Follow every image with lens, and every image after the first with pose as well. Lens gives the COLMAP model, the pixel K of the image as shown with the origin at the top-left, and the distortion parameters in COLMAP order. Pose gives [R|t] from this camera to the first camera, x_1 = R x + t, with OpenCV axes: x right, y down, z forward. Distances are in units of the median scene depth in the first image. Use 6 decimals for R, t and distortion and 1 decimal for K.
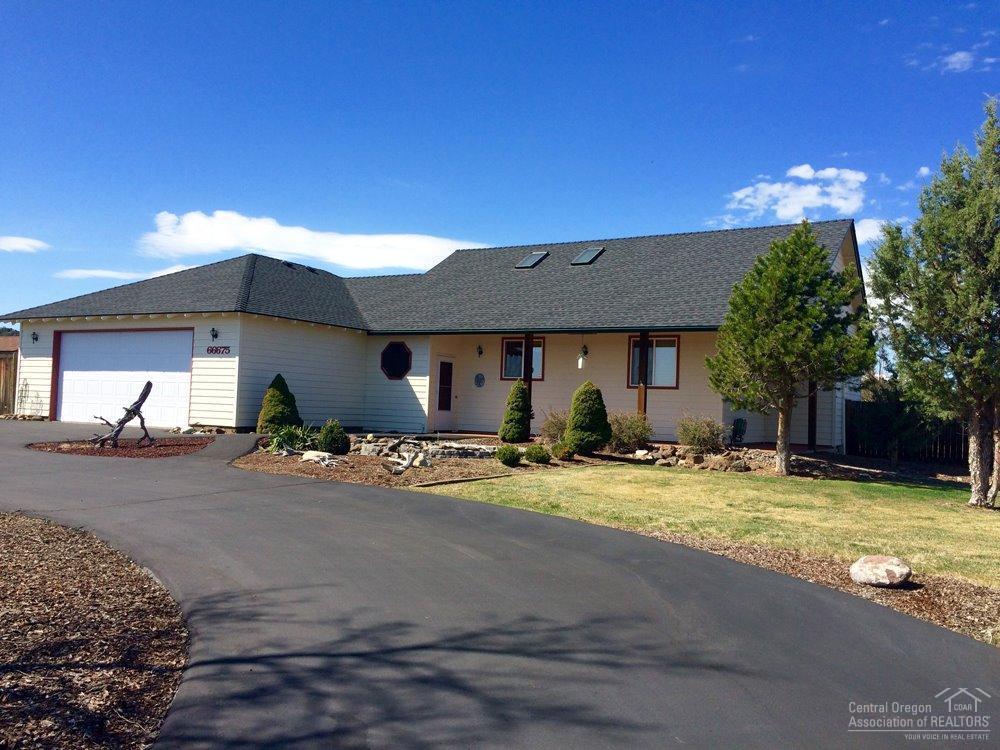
lens RADIAL K [[867.6, 0, 500.0], [0, 867.6, 371.9], [0, 0, 1]] dist [0.008614, -0.012116]
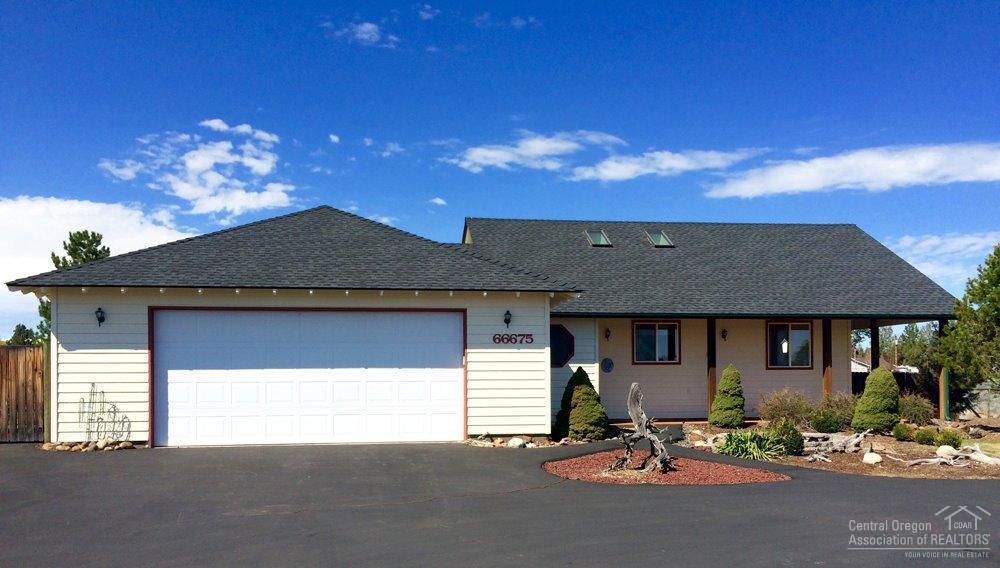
lens RADIAL K [[933.3, 0, 500.4], [0, 933.3, 291.0], [0, 0, 1]] dist [0.009381, 0.000000]
pose [[0.763209, 0.022569, 0.645757, -0.768356], [0.006834, 0.999052, -0.042994, -0.027816], [-0.646116, 0.037227, 0.762331, 0.301737]]
